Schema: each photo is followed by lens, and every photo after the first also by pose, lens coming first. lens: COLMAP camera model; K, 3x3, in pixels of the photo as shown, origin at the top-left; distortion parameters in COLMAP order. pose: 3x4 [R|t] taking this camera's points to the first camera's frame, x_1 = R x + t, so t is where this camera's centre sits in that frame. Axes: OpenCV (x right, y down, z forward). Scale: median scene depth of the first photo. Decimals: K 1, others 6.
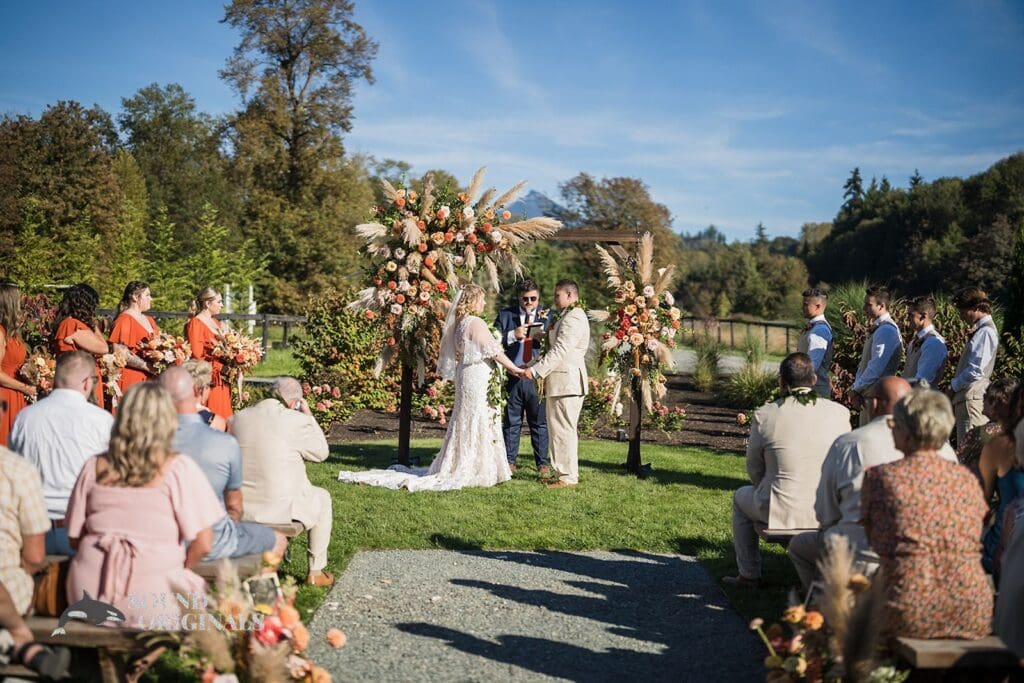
lens RADIAL K [[1386.2, 0, 511.6], [0, 1386.2, 306.8], [0, 0, 1]] dist [0.002966, -0.004934]
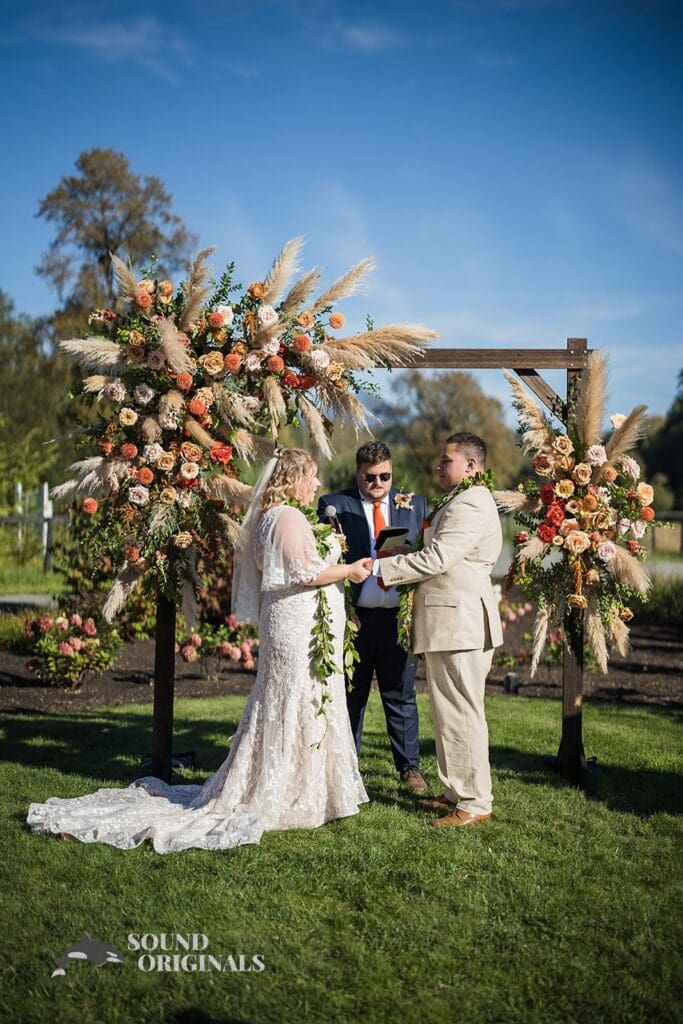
lens RADIAL K [[1383.8, 0, 323.0], [0, 1383.8, 514.3], [0, 0, 1]] dist [-0.004170, -0.010695]
pose [[0.999724, -0.019438, -0.013158, -0.001379], [0.019516, 0.999793, 0.005794, 0.002714], [0.013042, -0.006049, 0.999897, 0.168026]]
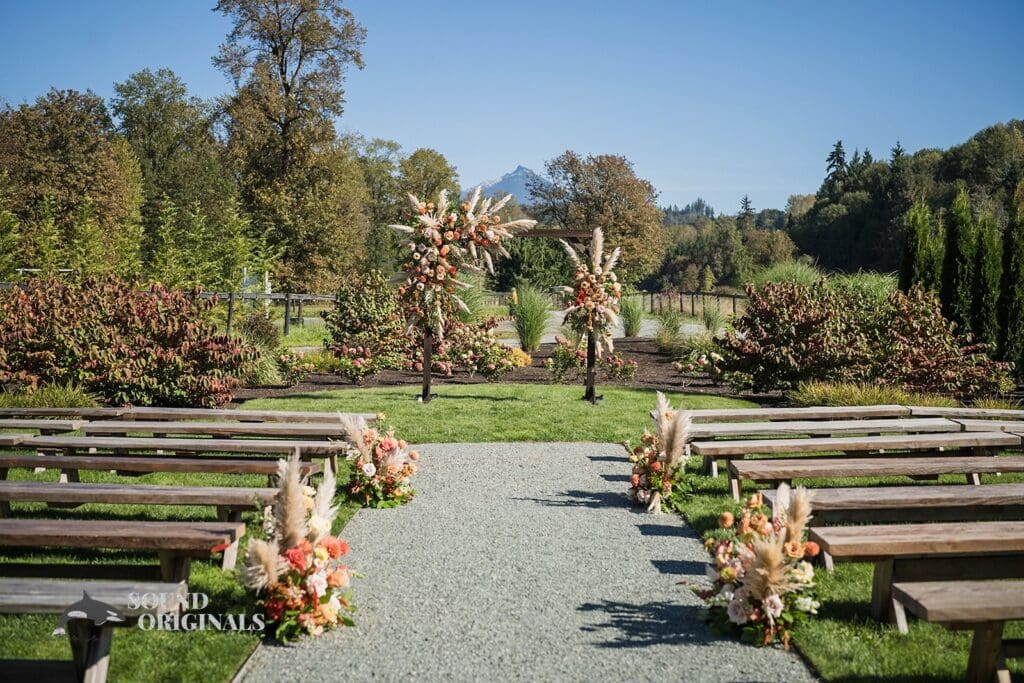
lens RADIAL K [[1386.2, 0, 511.6], [0, 1386.2, 306.8], [0, 0, 1]] dist [0.002966, -0.004934]
pose [[0.999853, -0.015378, 0.007562, -0.000480], [0.015246, 0.999737, 0.017116, -0.000221], [-0.007823, -0.016999, 0.999825, -0.151671]]
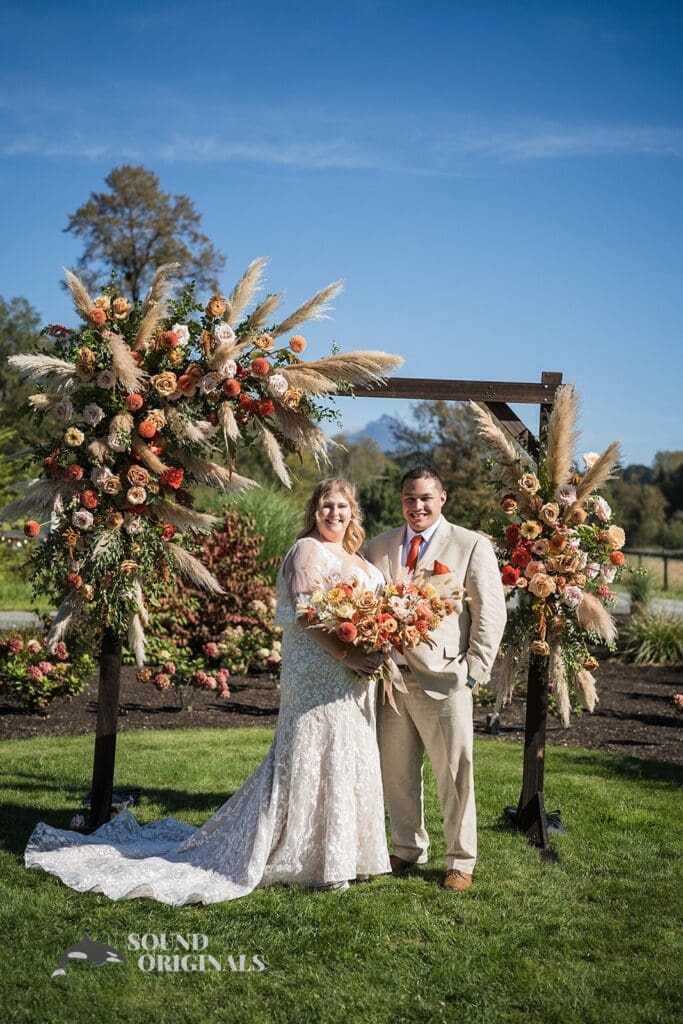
lens RADIAL K [[1386.2, 0, 341.5], [0, 1386.2, 512.0], [0, 0, 1]] dist [0.002966, -0.004934]
pose [[0.999762, 0.015988, -0.014814, 0.007914], [-0.016187, 0.999780, -0.013359, 0.001488], [0.014597, 0.013596, 0.999801, 0.177567]]
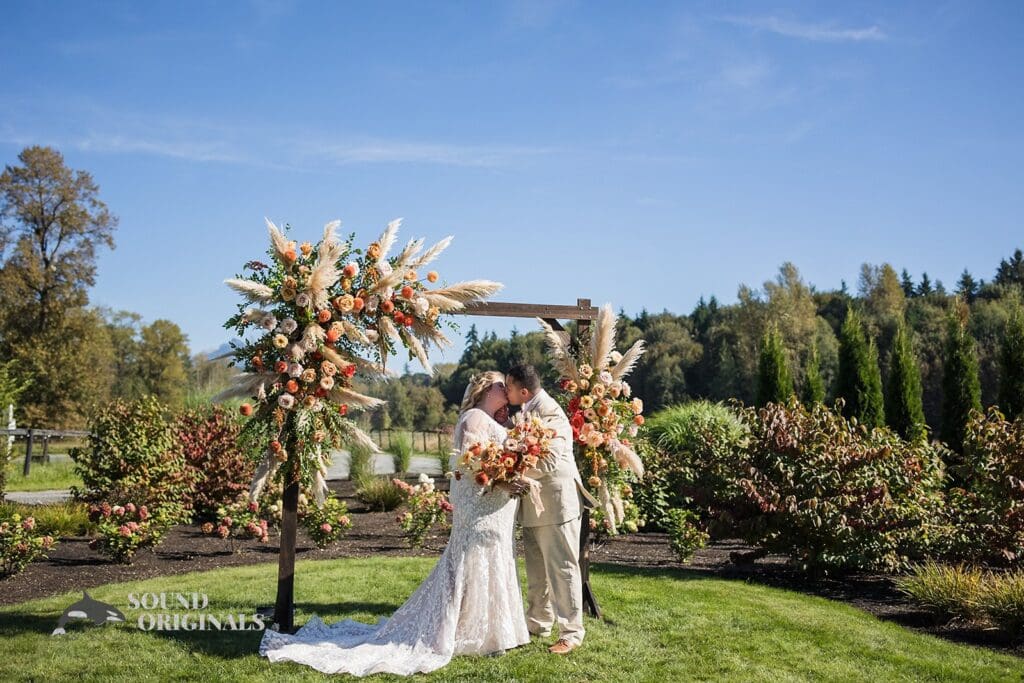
lens RADIAL K [[994.9, 0, 512.0], [0, 994.9, 341.5], [0, 0, 1]] dist [0.001747, -0.008768]
pose [[0.958779, 0.009850, 0.283981, -0.043180], [0.013580, 0.996669, -0.080419, 0.004906], [-0.283827, 0.080961, 0.955452, 0.176685]]
